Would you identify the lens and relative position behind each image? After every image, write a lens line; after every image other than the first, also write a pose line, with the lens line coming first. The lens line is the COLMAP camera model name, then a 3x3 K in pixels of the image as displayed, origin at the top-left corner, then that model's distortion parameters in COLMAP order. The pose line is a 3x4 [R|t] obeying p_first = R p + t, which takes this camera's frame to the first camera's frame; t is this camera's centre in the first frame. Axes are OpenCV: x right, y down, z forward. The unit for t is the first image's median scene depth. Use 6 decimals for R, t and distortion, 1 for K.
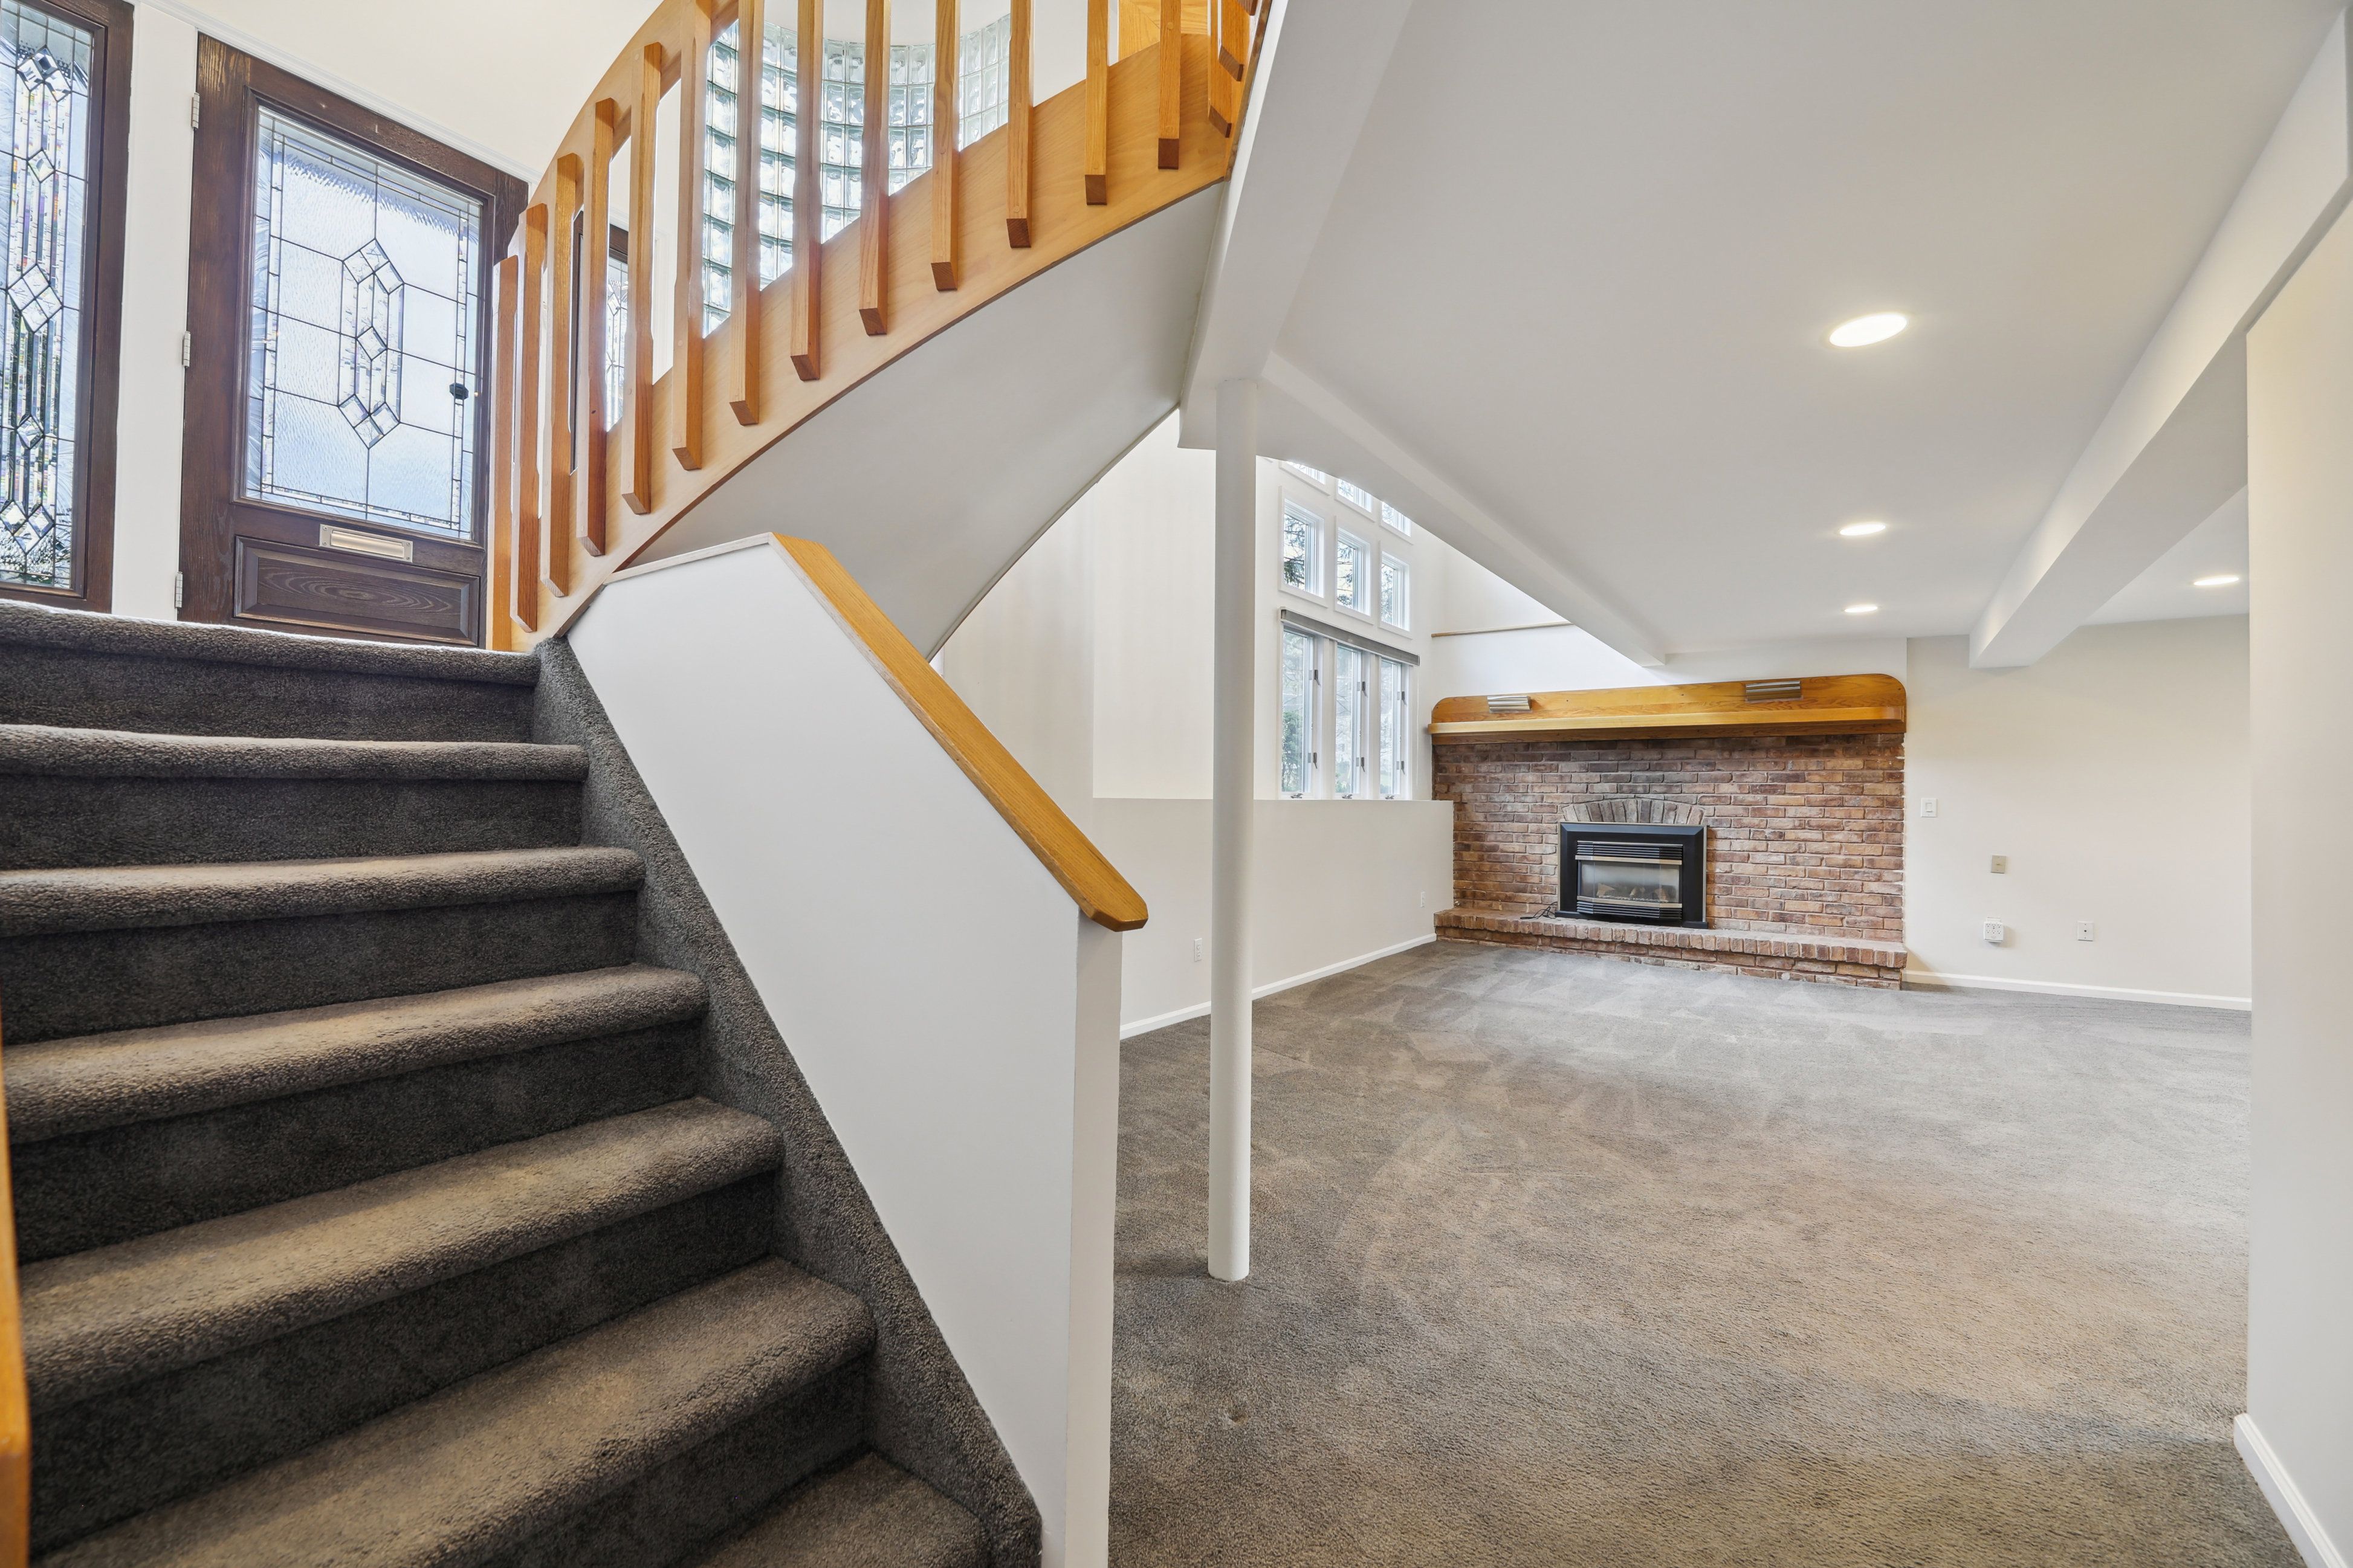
lens RADIAL K [[1017.6, 0, 1176.5], [0, 1017.6, 784.0], [0, 0, 1]] dist [-0.002506, -0.000224]
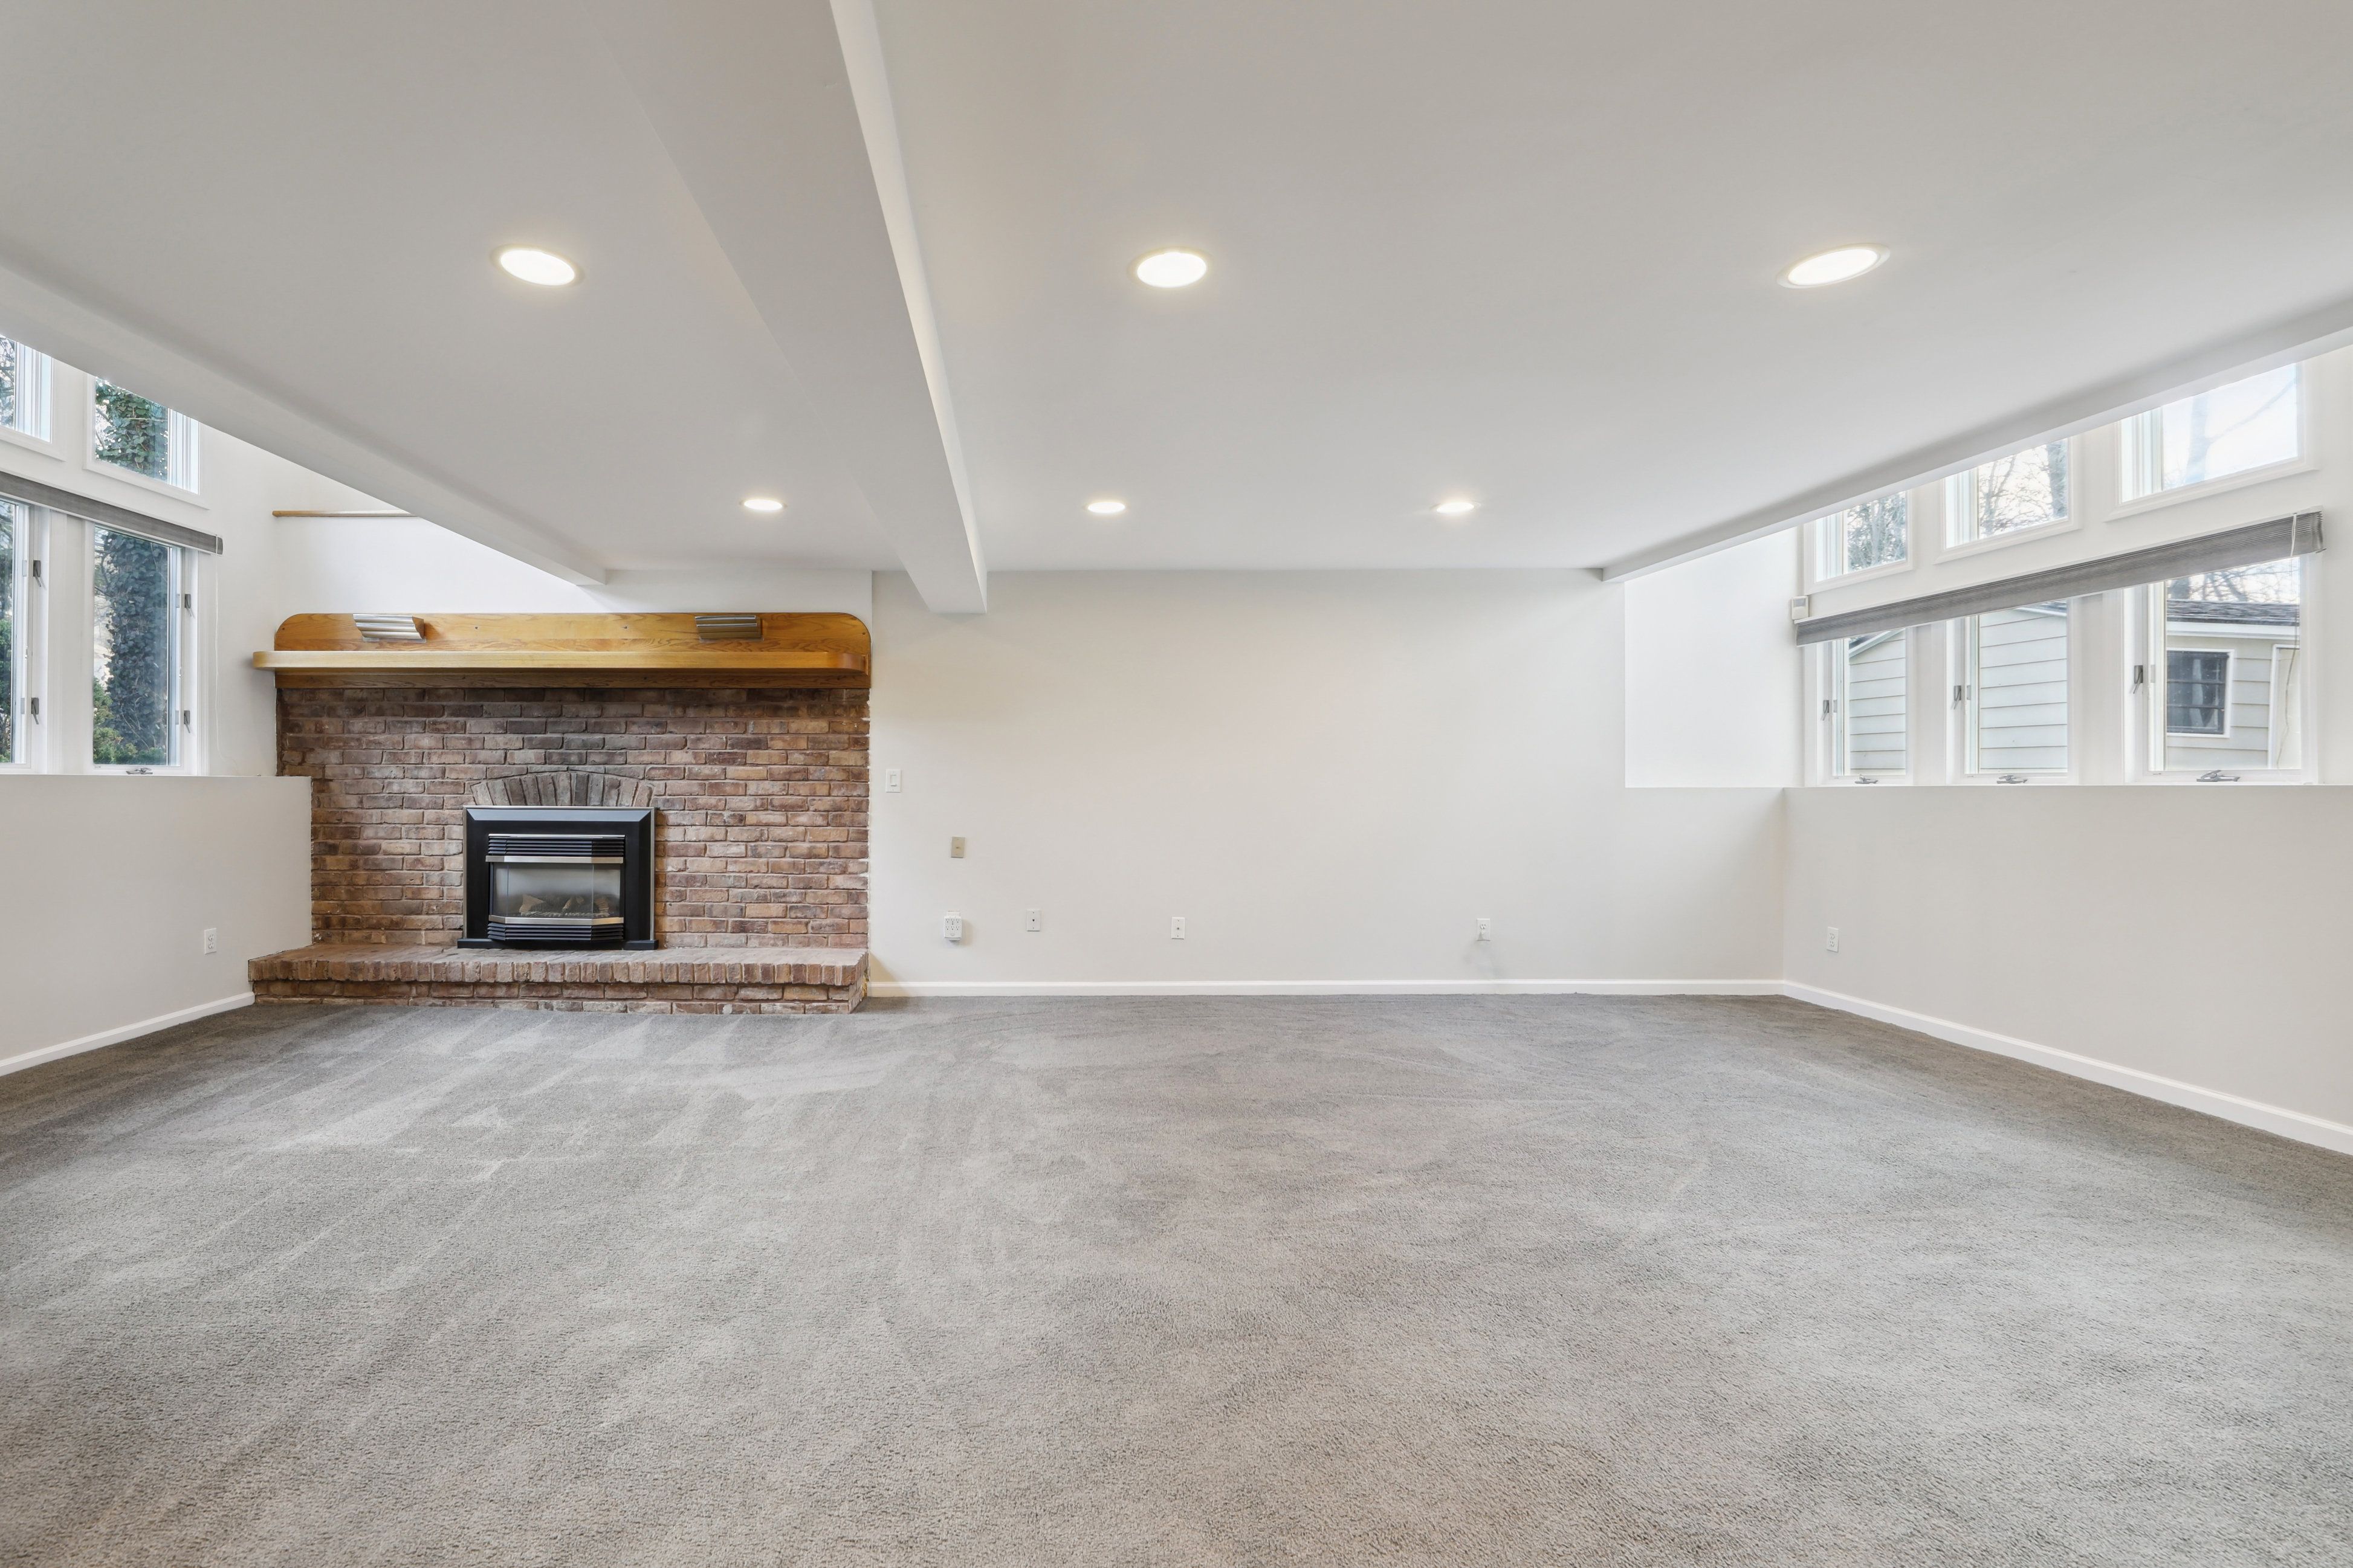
lens RADIAL K [[1017.6, 0, 1176.5], [0, 1017.6, 784.0], [0, 0, 1]] dist [-0.002506, -0.000224]
pose [[0.752560, -0.010733, 0.658436, 0.331643], [-0.004011, 0.999774, 0.020881, 0.006985], [-0.658511, -0.018355, 0.752347, 0.209687]]
